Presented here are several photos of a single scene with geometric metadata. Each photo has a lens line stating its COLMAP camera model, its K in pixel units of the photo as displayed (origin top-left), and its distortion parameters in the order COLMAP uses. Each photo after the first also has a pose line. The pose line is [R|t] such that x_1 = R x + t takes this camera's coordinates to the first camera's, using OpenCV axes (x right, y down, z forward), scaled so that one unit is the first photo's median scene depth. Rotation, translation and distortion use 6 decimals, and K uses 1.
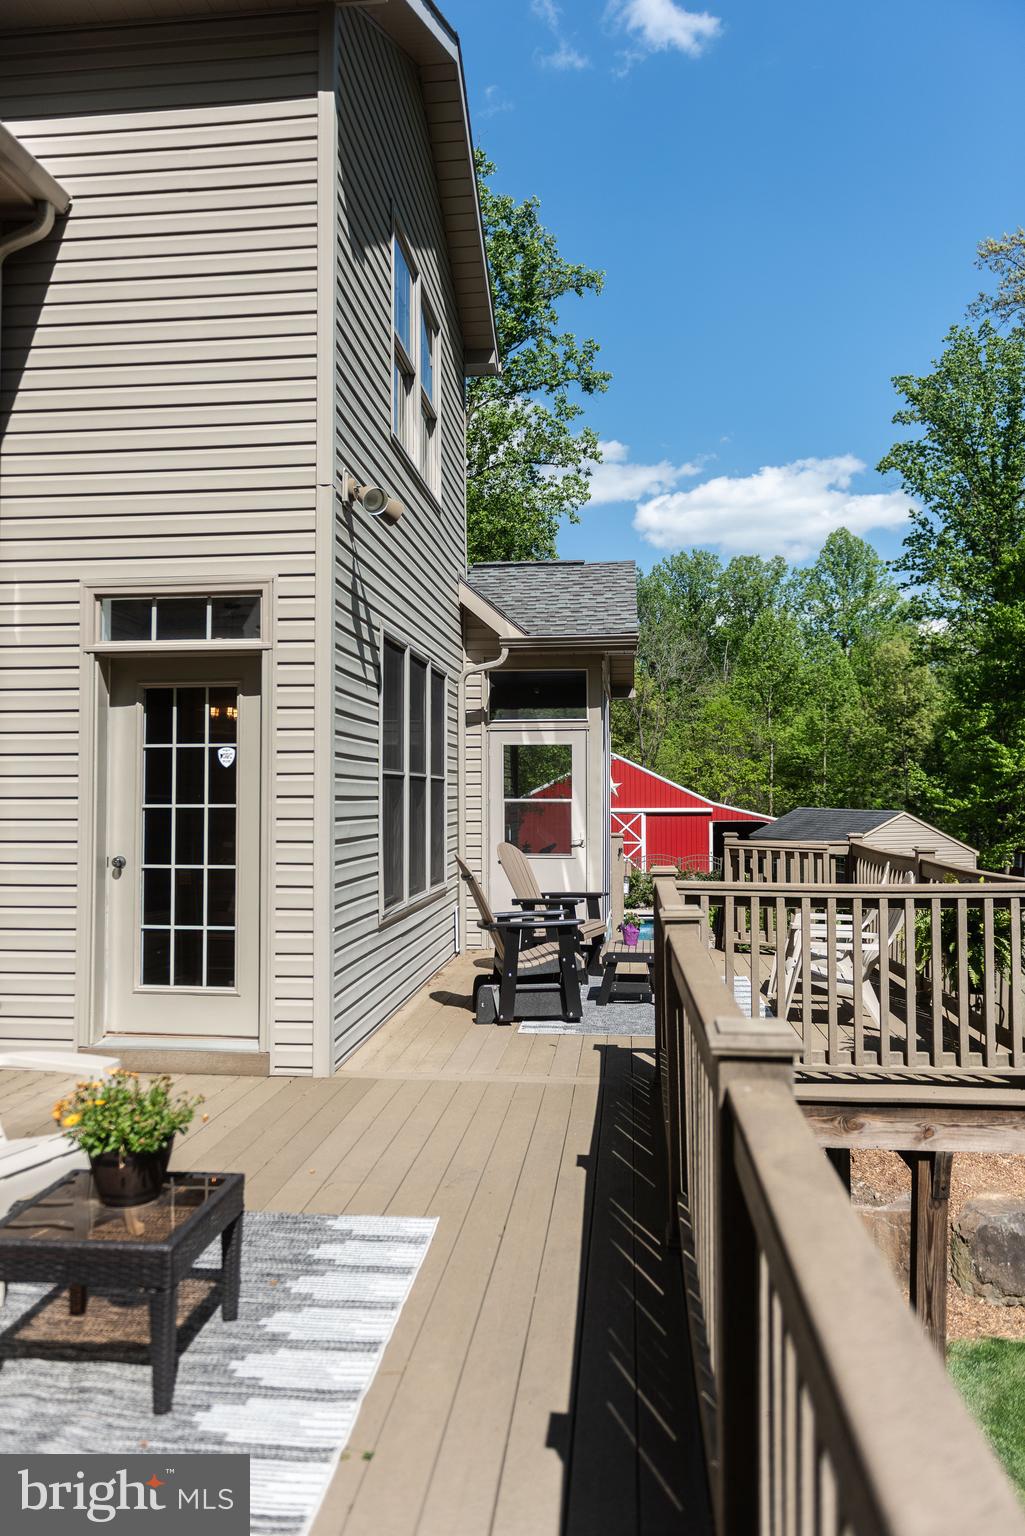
lens RADIAL K [[1043.9, 0, 492.7], [0, 1043.9, 762.5], [0, 0, 1]] dist [0.005265, -0.006500]
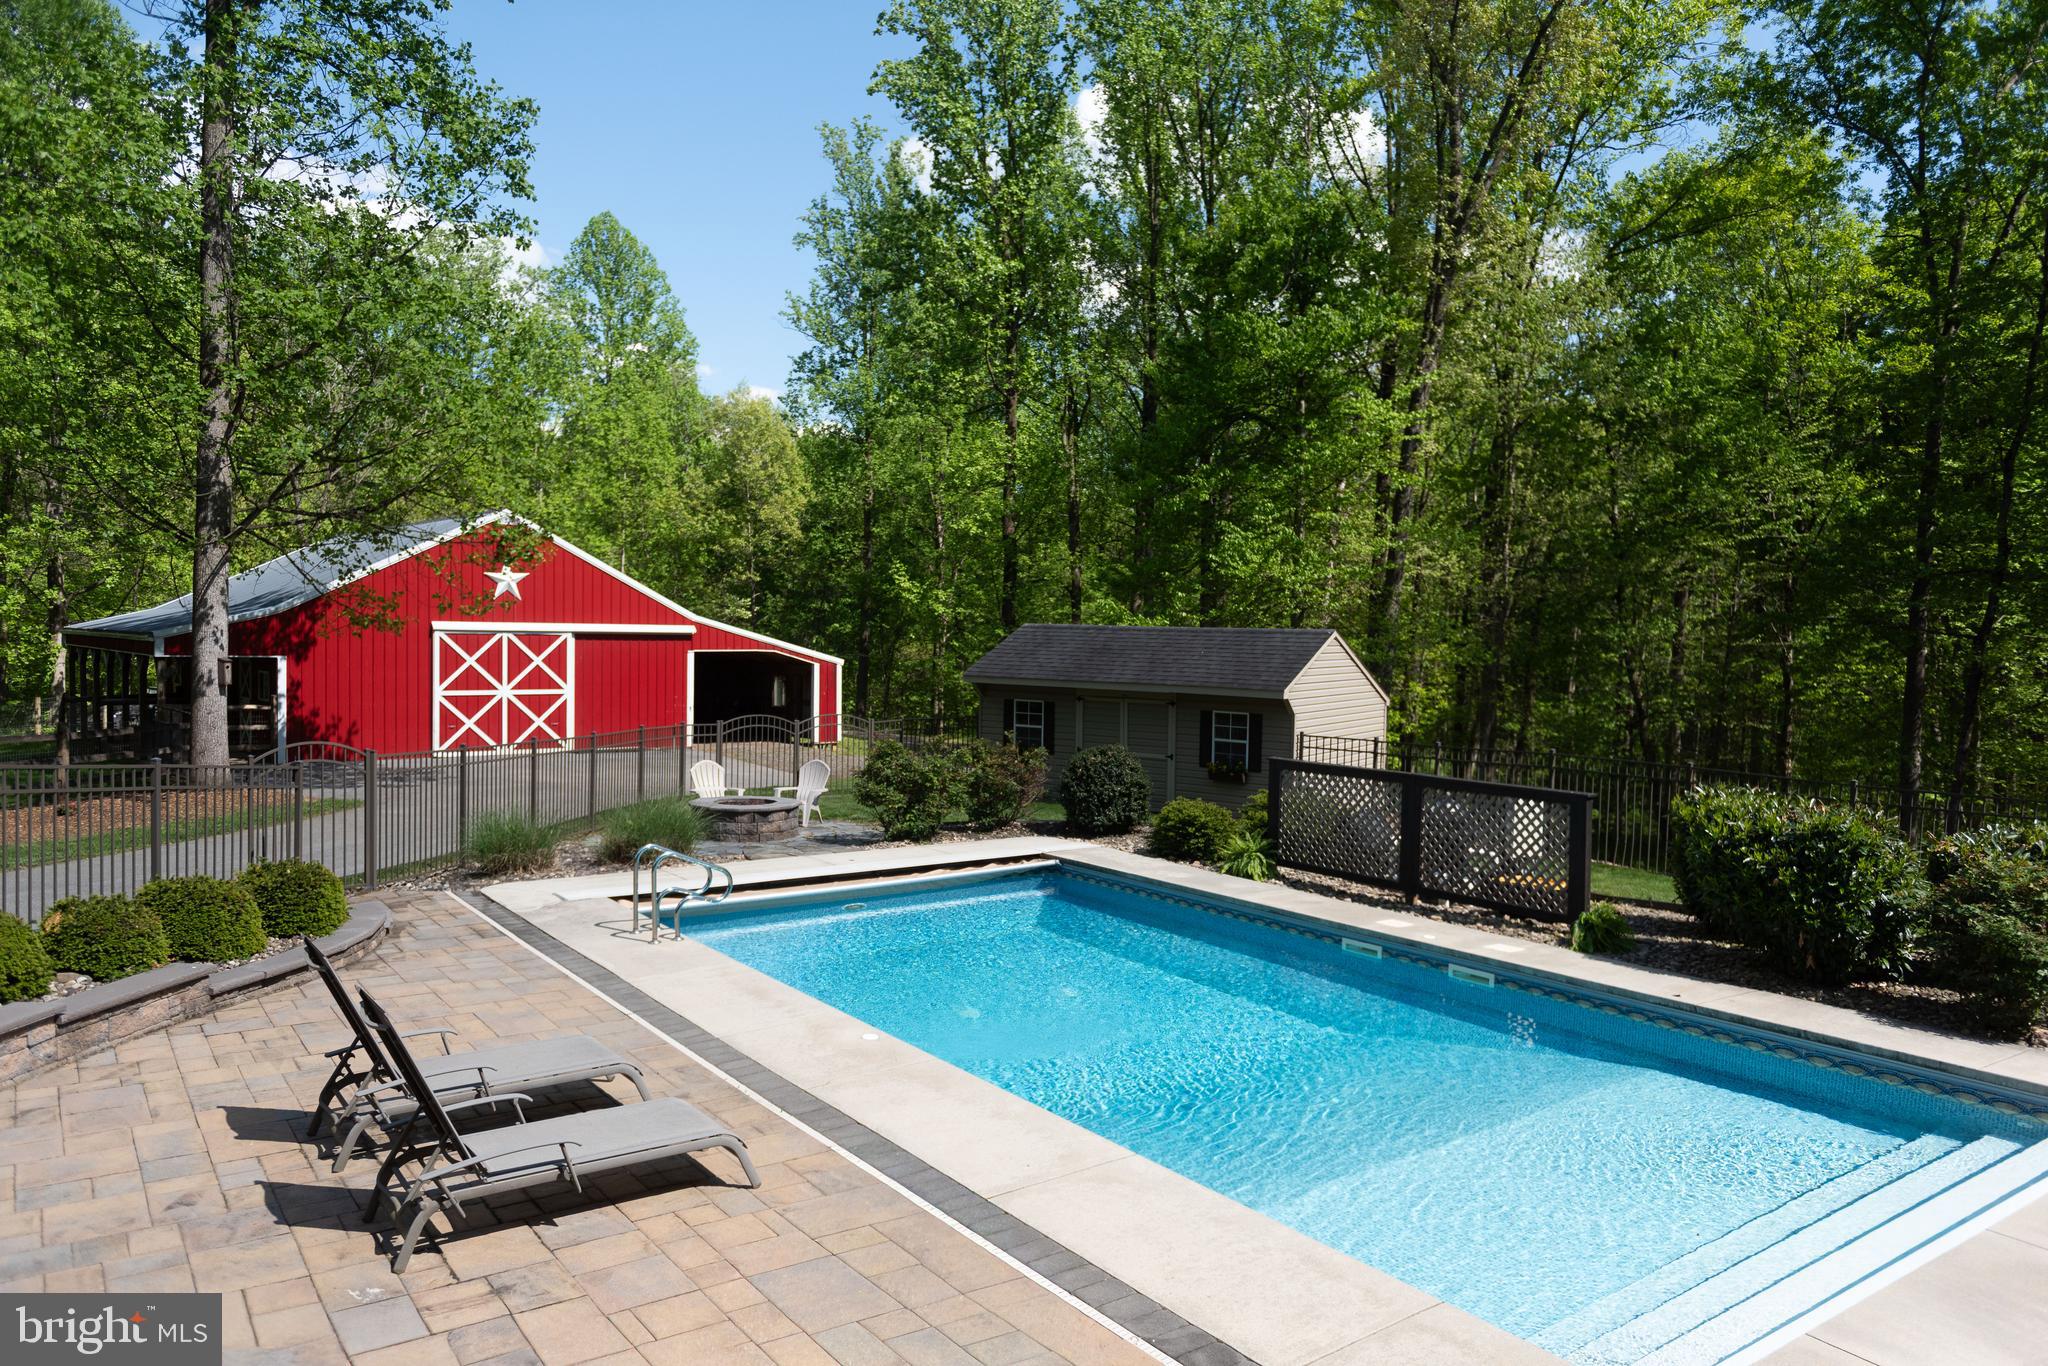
lens RADIAL K [[1391.9, 0, 1008.0], [0, 1391.9, 689.5], [0, 0, 1]] dist [0.005265, -0.006500]
pose [[0.737726, -0.011307, 0.675005, -1.141327], [-0.038611, 0.997516, 0.058908, 0.203118], [-0.673995, -0.069520, 0.735458, 2.619135]]
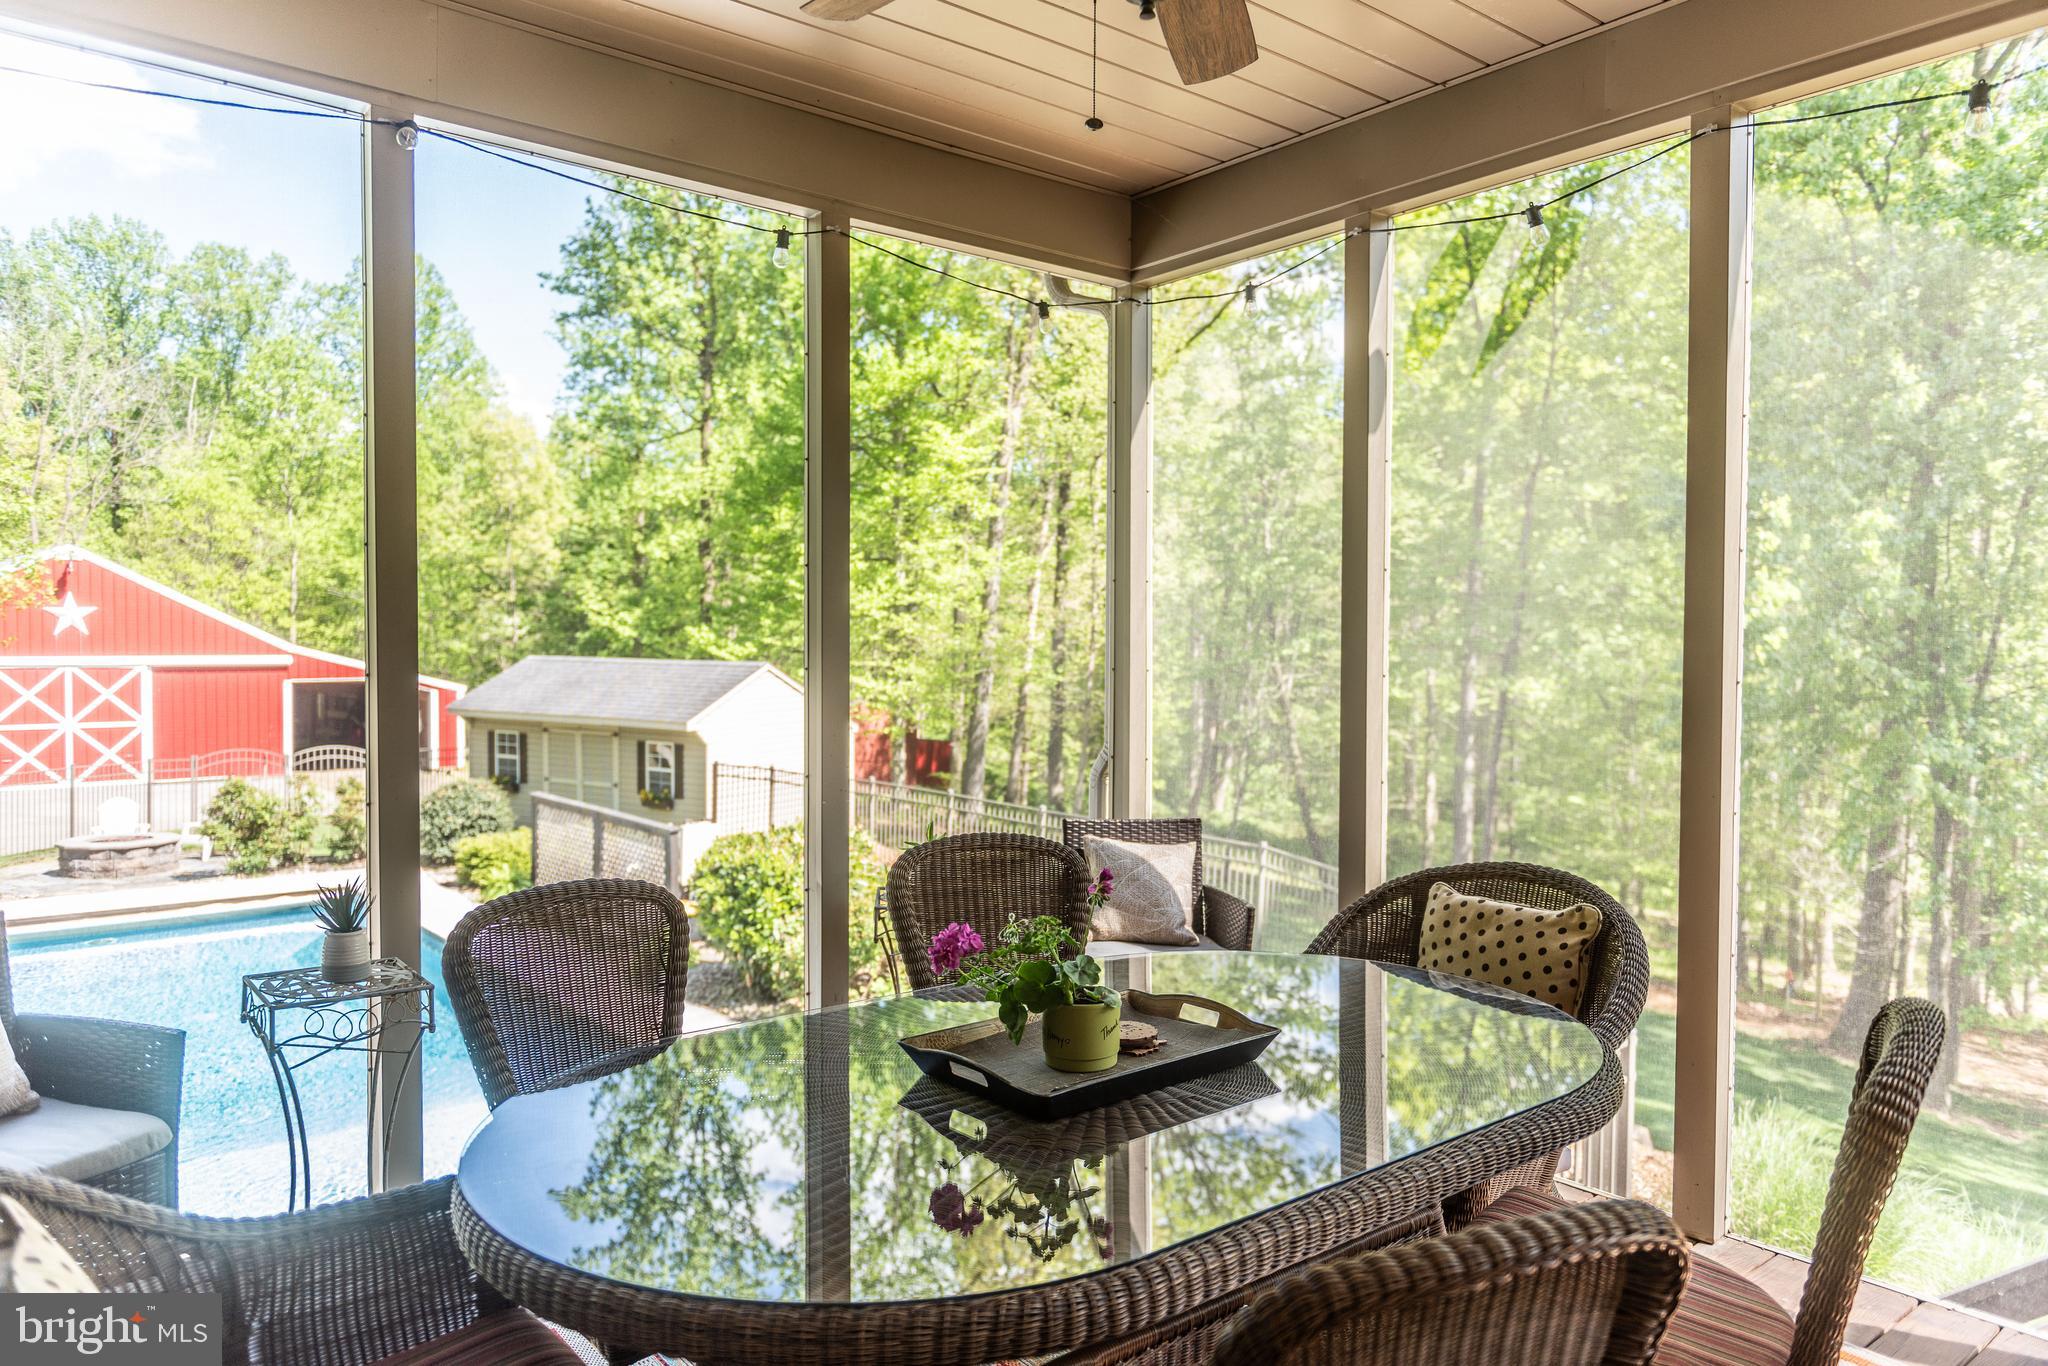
lens RADIAL K [[1391.9, 0, 1027.8], [0, 1391.9, 662.5], [0, 0, 1]] dist [0.005265, -0.006500]
pose [[0.688244, -0.004097, 0.725468, -0.402296], [-0.029786, 0.998981, 0.033899, 0.075250], [-0.724868, -0.044940, 0.687421, 1.553132]]
